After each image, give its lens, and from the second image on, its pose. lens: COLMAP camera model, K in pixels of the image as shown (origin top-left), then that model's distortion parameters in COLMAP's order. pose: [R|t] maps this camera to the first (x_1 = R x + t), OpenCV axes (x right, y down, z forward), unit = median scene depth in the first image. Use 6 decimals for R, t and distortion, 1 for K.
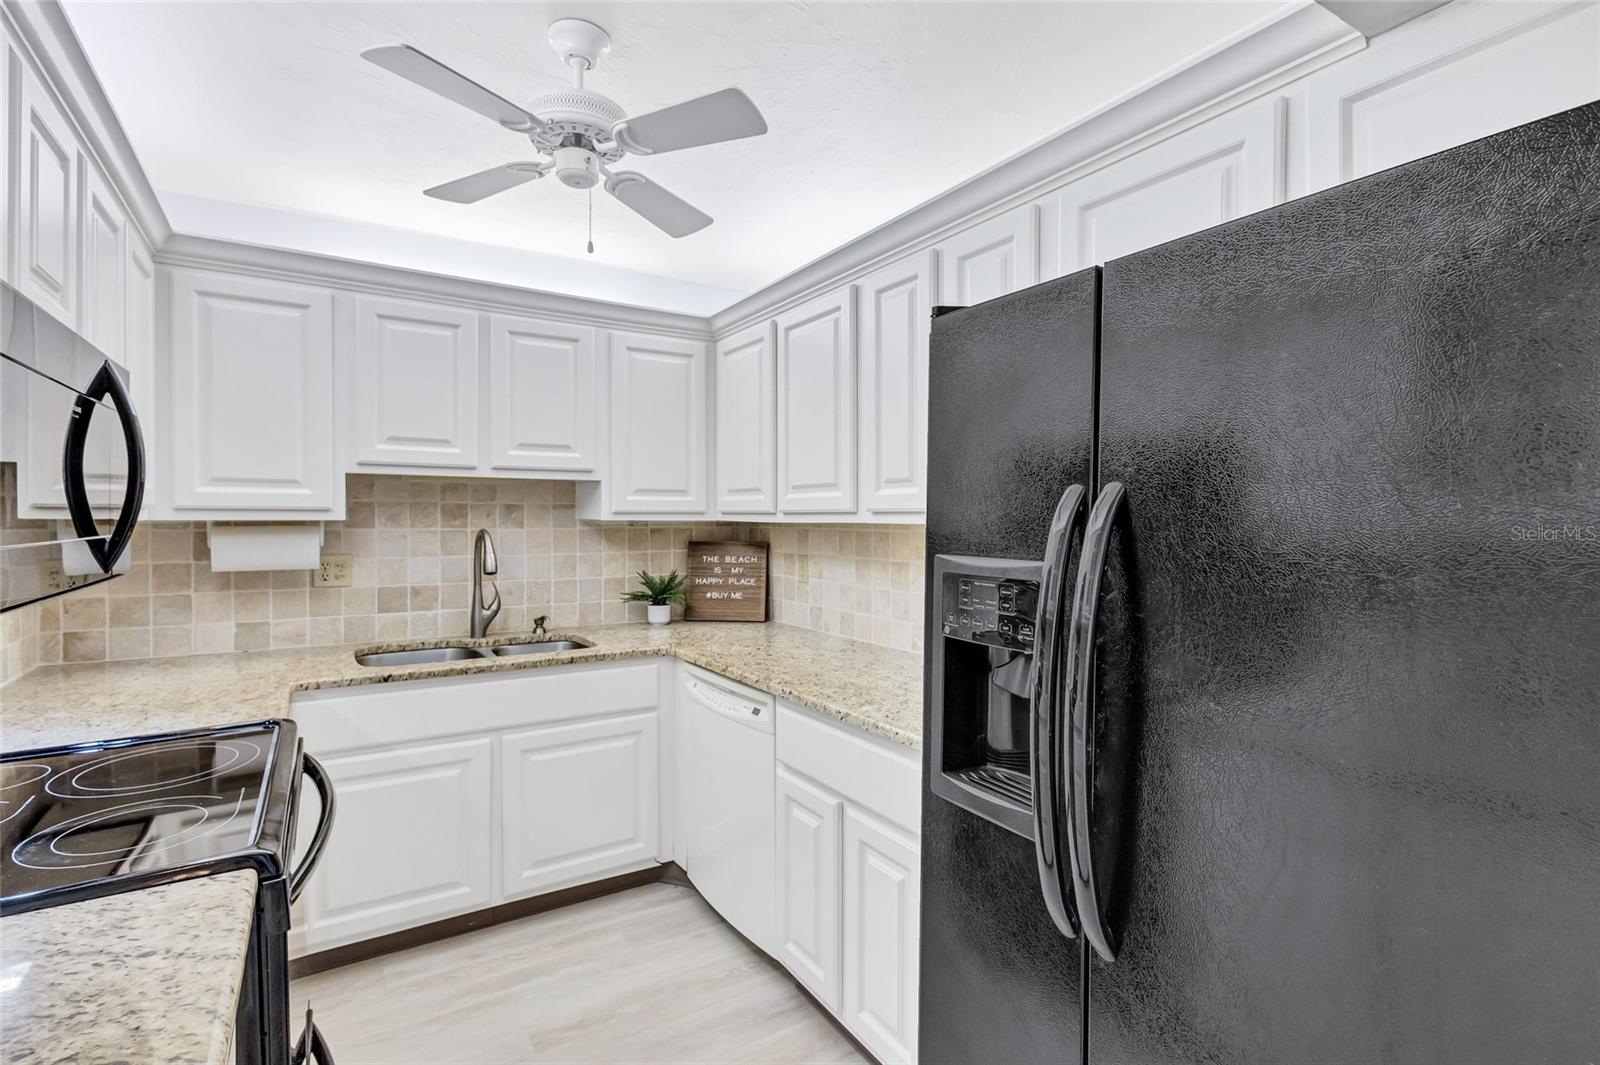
lens RADIAL K [[748.7, 0, 820.0], [0, 748.7, 527.6], [0, 0, 1]] dist [0.008651, -0.000657]
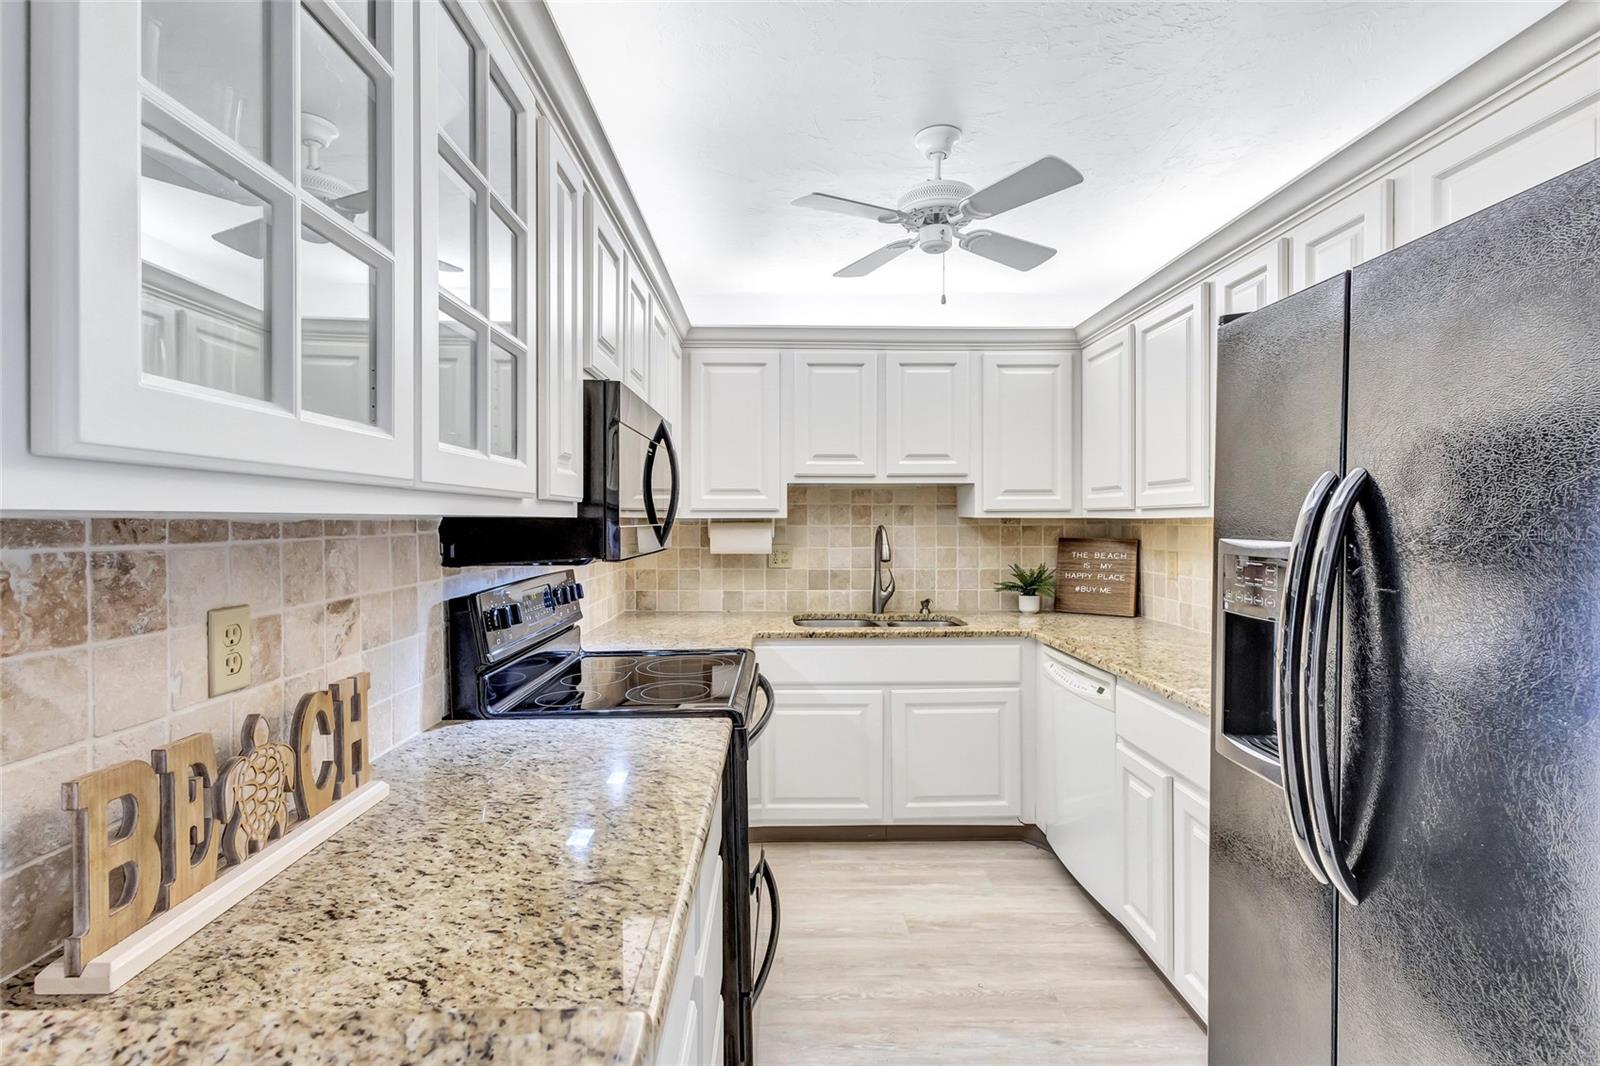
lens RADIAL K [[739.2, 0, 818.8], [0, 739.2, 526.6], [0, 0, 1]] dist [0.009102, -0.000706]
pose [[0.861052, -0.000294, -0.508516, 0.094091], [-0.002433, 0.999986, -0.004697, 0.011300], [0.508510, 0.005281, 0.861040, -0.118072]]
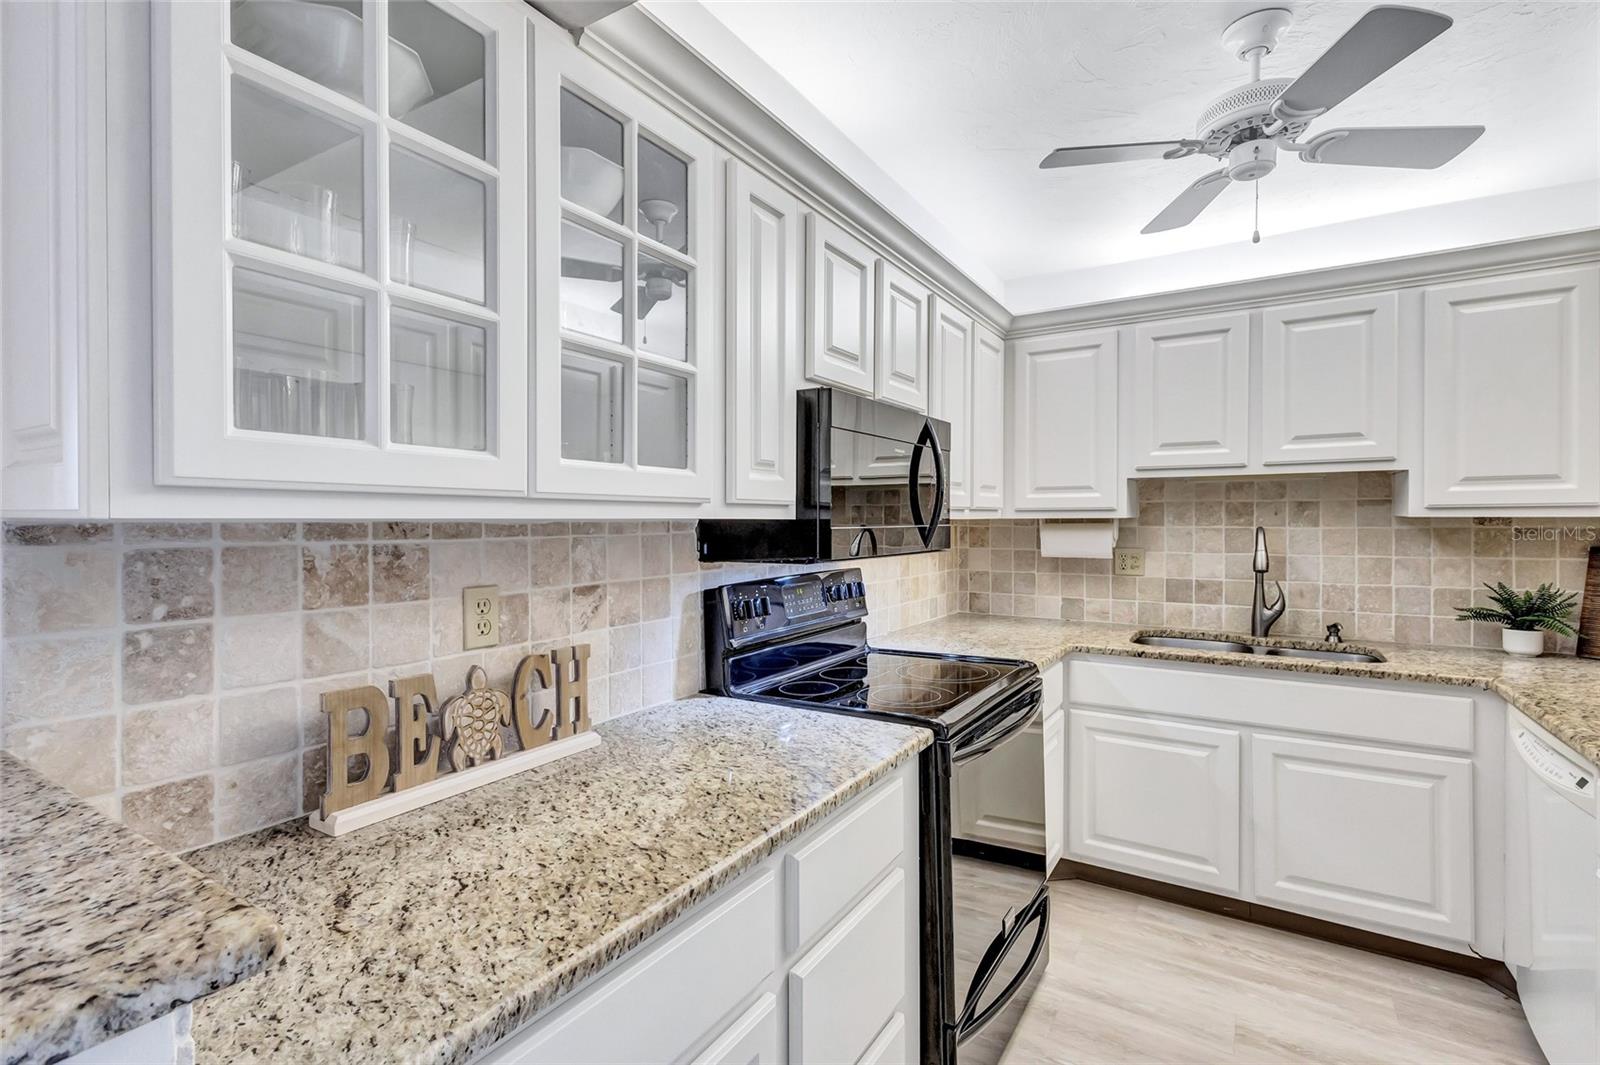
lens RADIAL K [[748.4, 0, 796.0], [0, 748.4, 525.6], [0, 0, 1]] dist [0.010273, -0.000637]
pose [[0.433840, 0.001054, -0.900989, 0.203185], [-0.007866, 0.999966, -0.002618, 0.008822], [0.900956, 0.008223, 0.433833, 0.016210]]
